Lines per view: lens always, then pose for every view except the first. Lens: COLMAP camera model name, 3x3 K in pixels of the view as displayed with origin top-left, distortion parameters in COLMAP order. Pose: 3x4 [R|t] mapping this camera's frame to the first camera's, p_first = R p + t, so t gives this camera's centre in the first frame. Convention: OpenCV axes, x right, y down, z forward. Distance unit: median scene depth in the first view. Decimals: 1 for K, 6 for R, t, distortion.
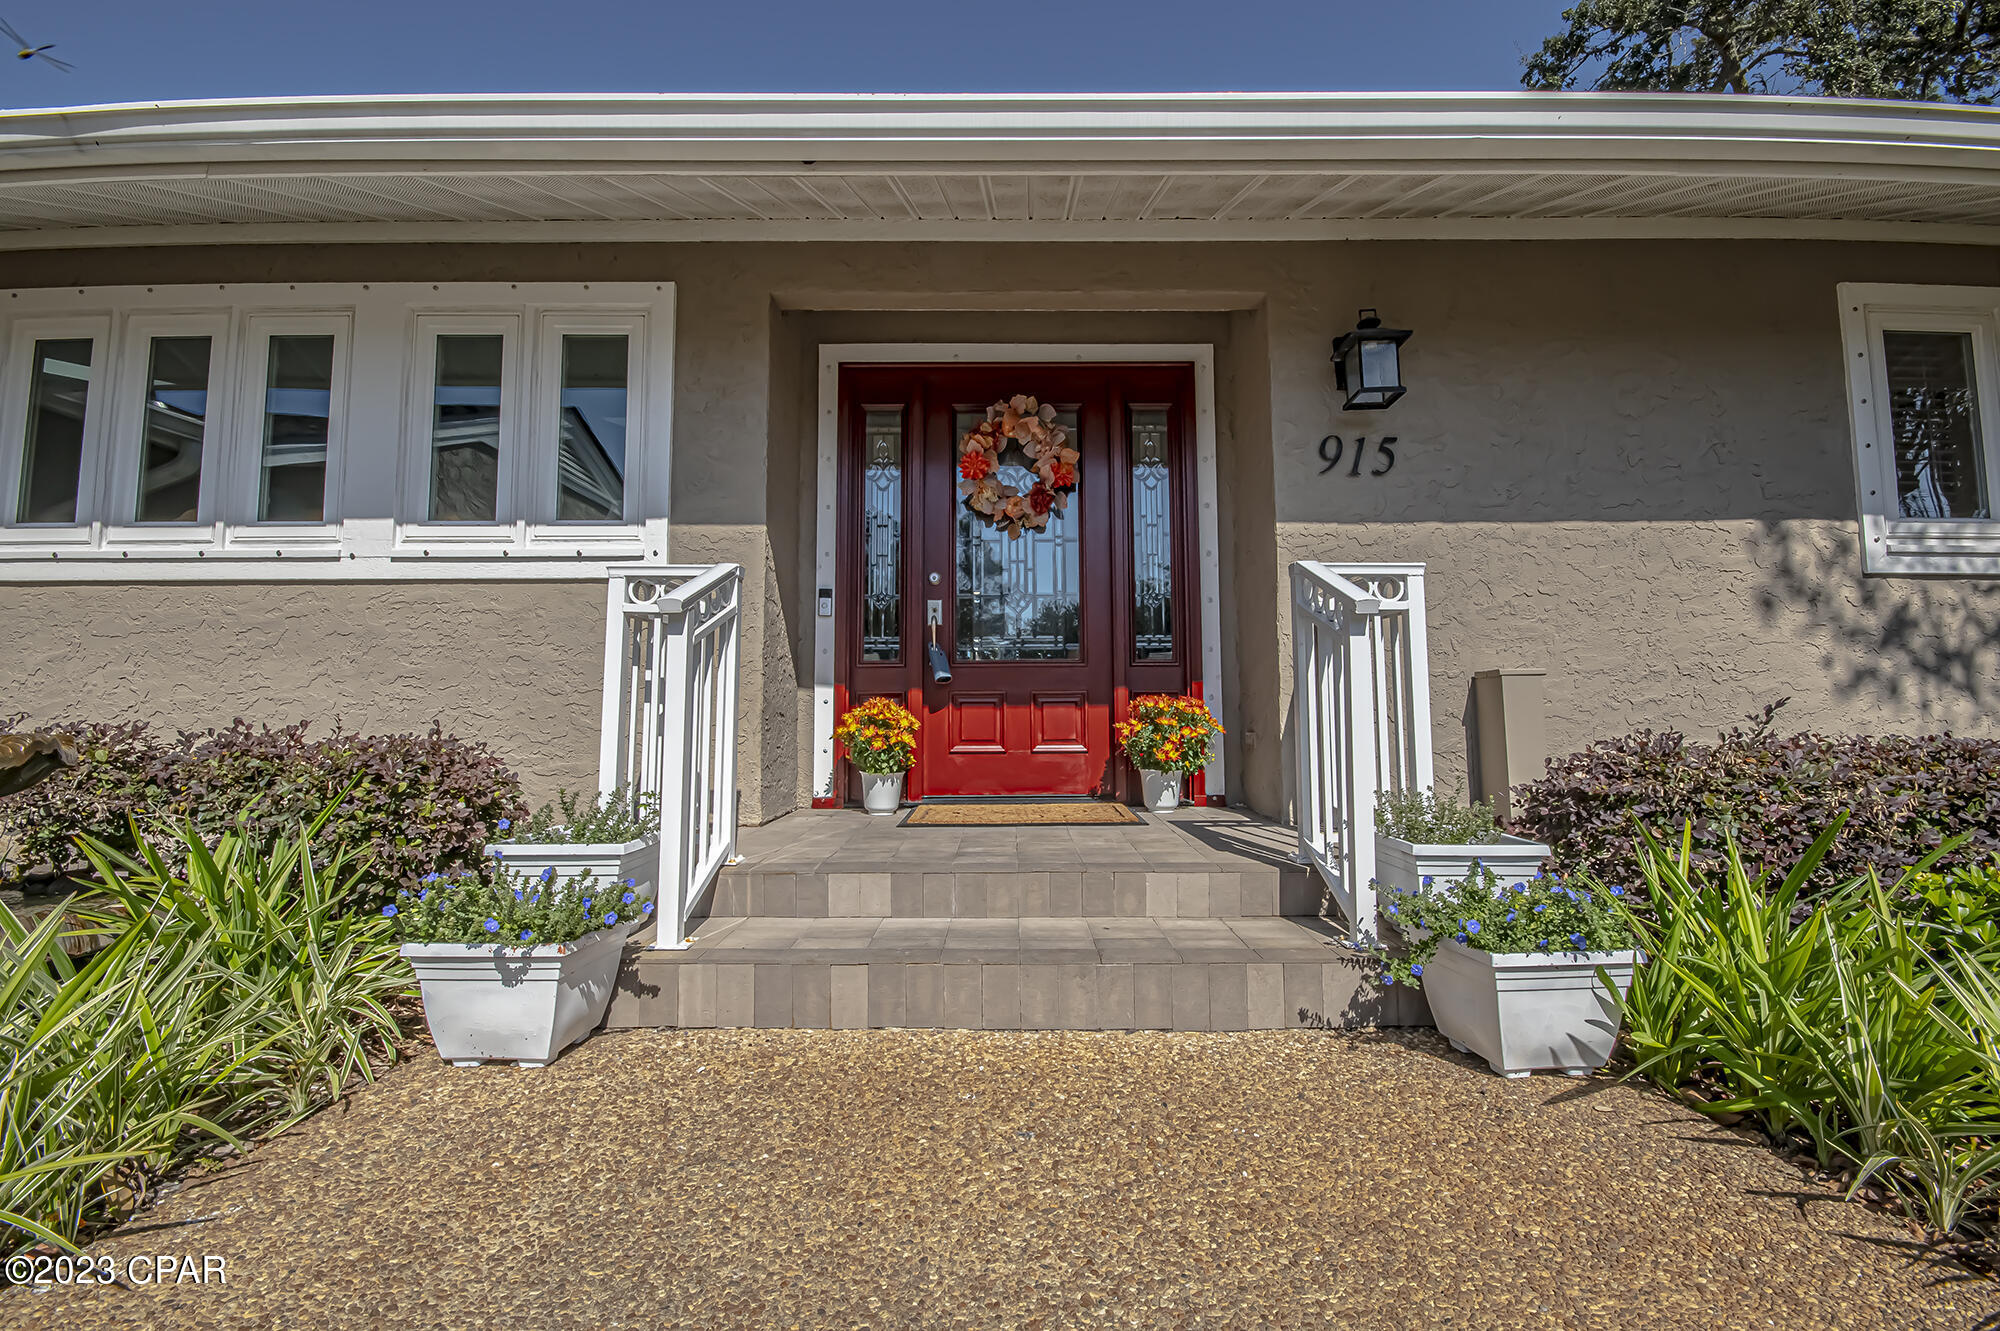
lens RADIAL K [[878.7, 0, 1014.4], [0, 878.7, 657.0], [0, 0, 1]] dist [0.003562, -0.006233]
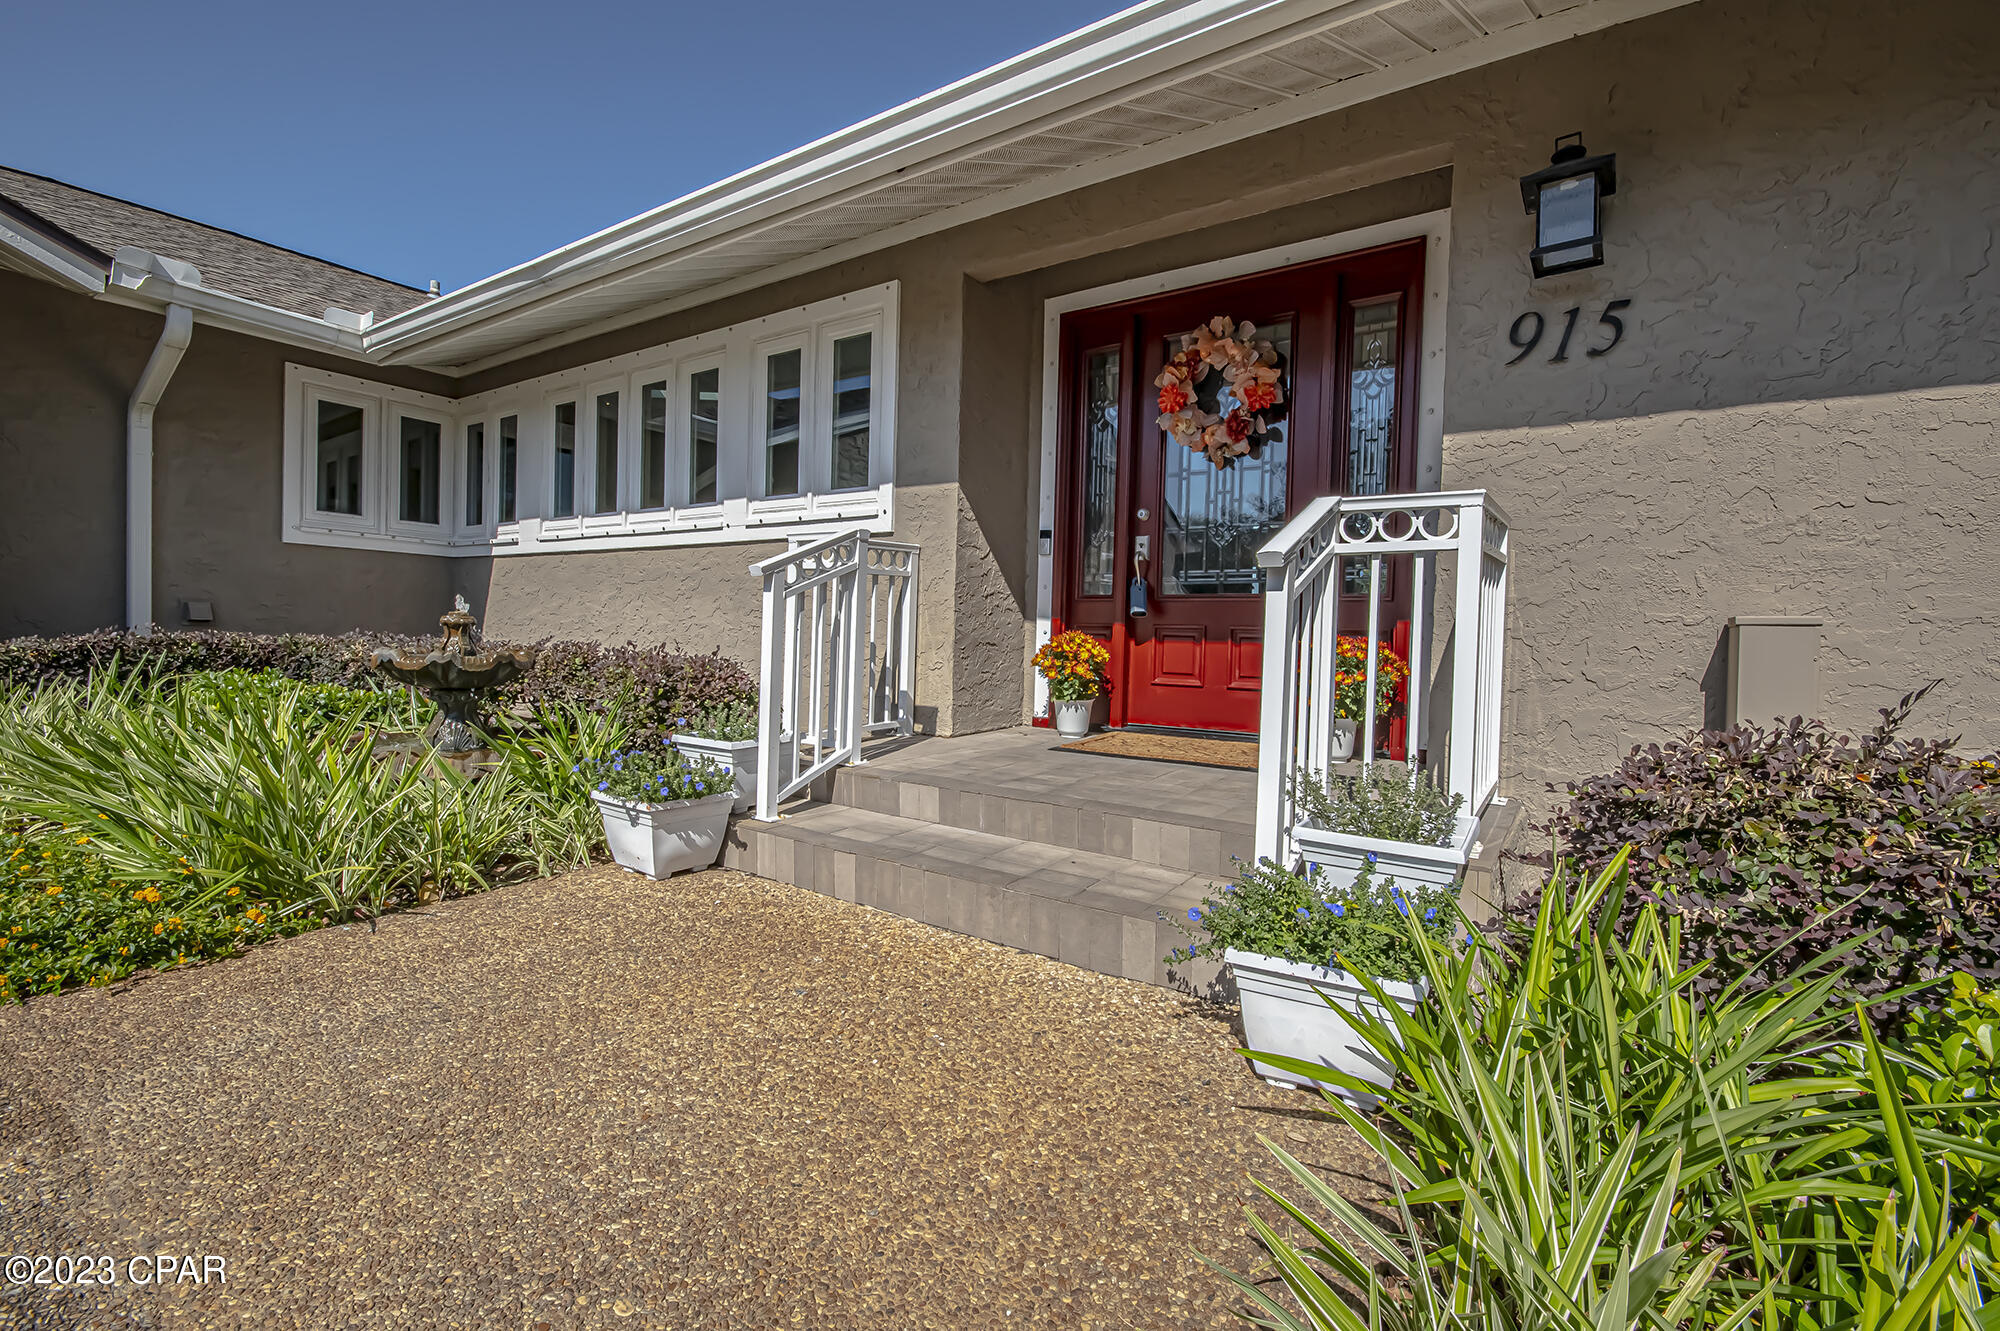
lens RADIAL K [[878.7, 0, 1011.0], [0, 878.7, 658.4], [0, 0, 1]] dist [0.003562, -0.006233]
pose [[0.822347, 0.040300, -0.567557, 0.443239], [0.018883, 0.995006, 0.098012, -0.031377], [0.568673, -0.091317, 0.817479, 0.070849]]
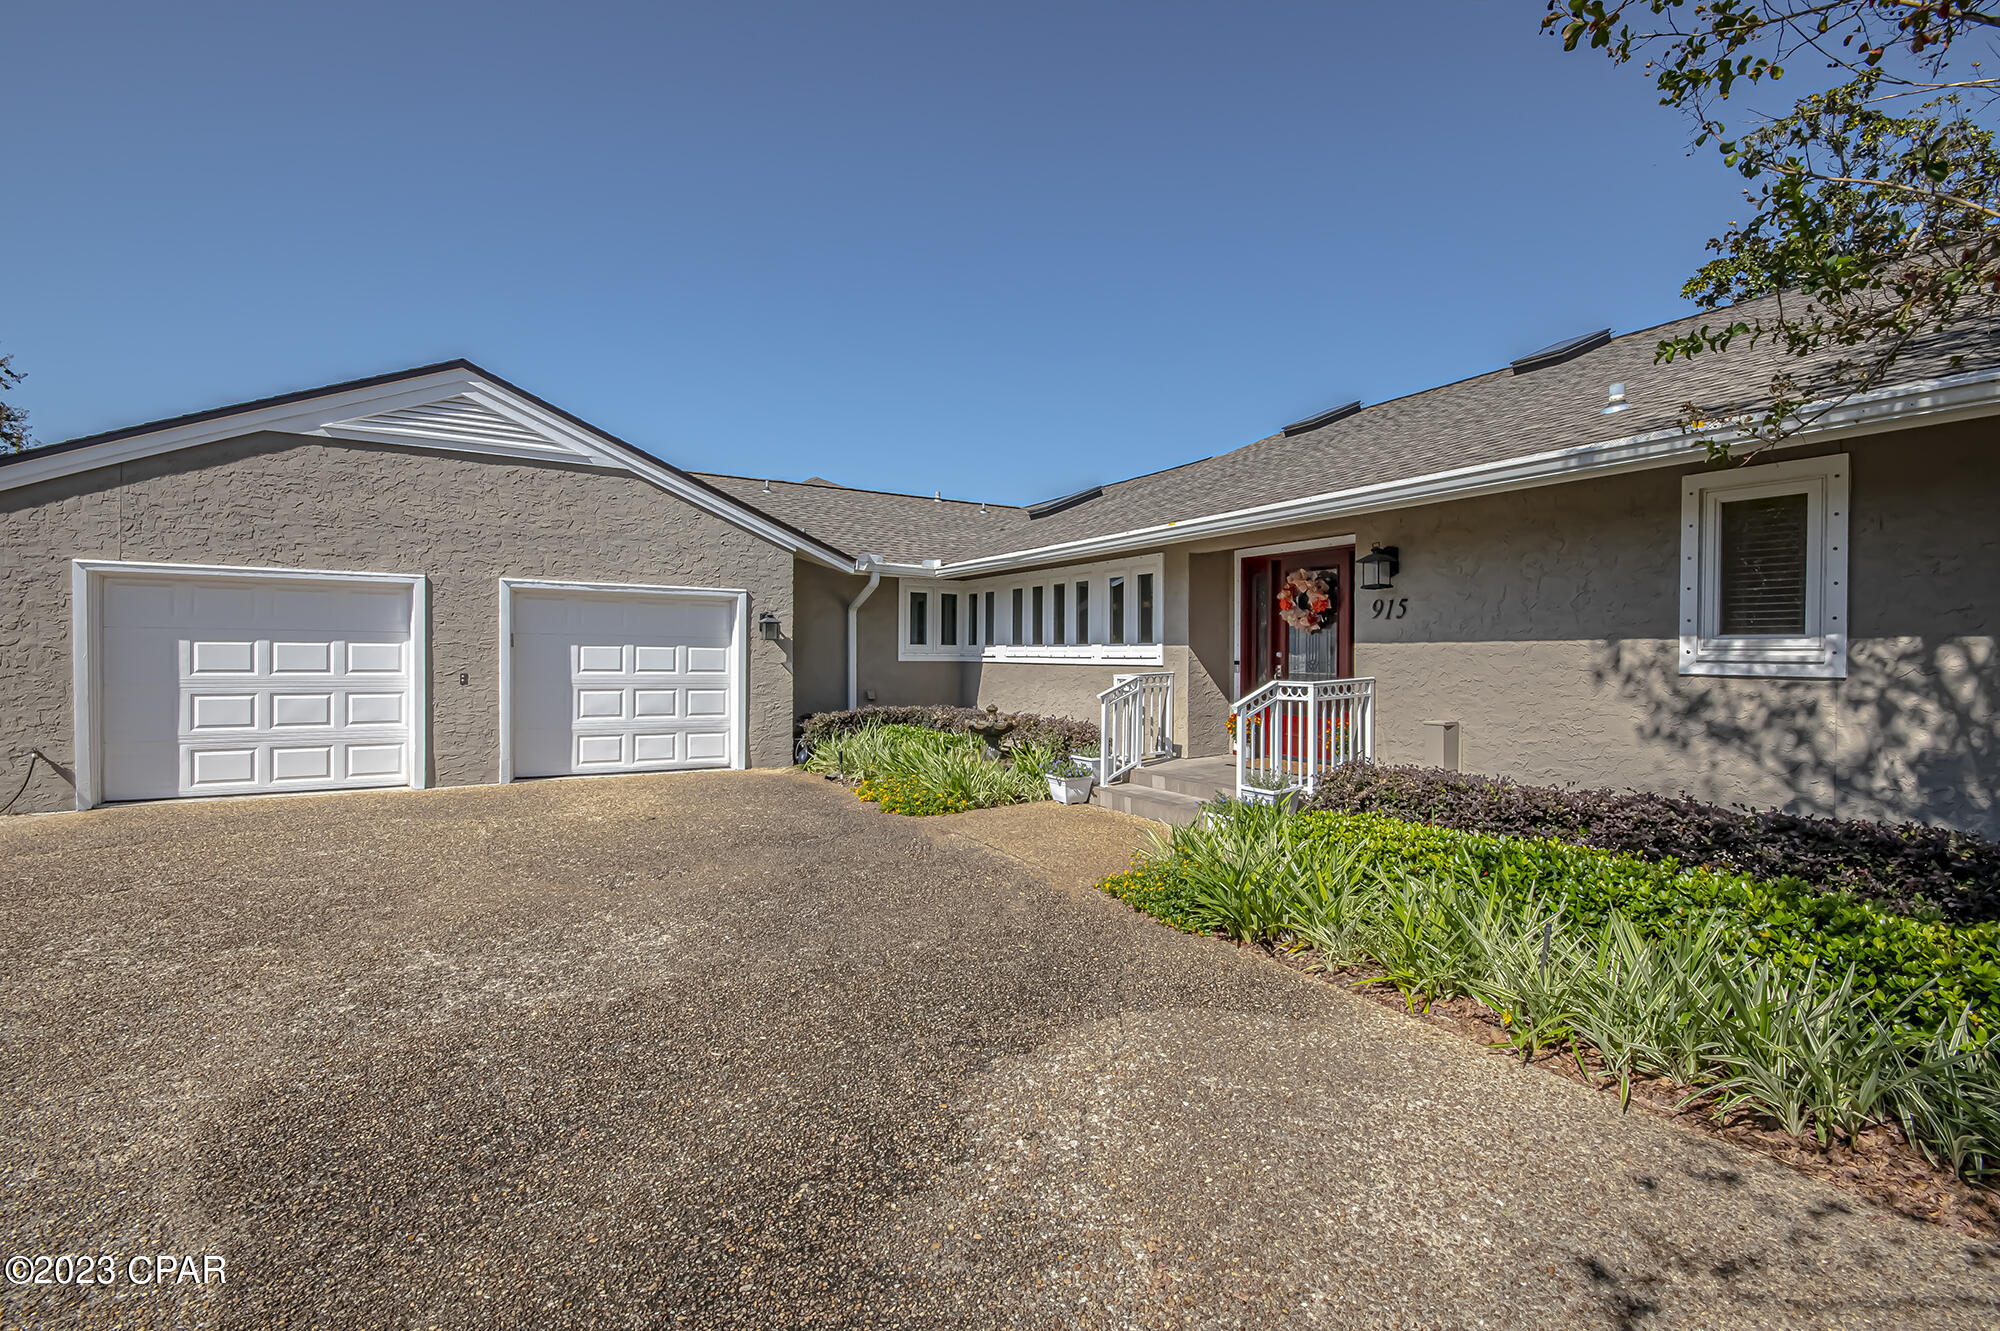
lens RADIAL K [[878.7, 0, 1014.8], [0, 878.7, 665.1], [0, 0, 1]] dist [0.003562, -0.006233]
pose [[0.516451, 0.014687, -0.856191, 1.689310], [0.070179, 0.995764, 0.059413, -0.283460], [0.853436, -0.090770, 0.513232, -0.785051]]
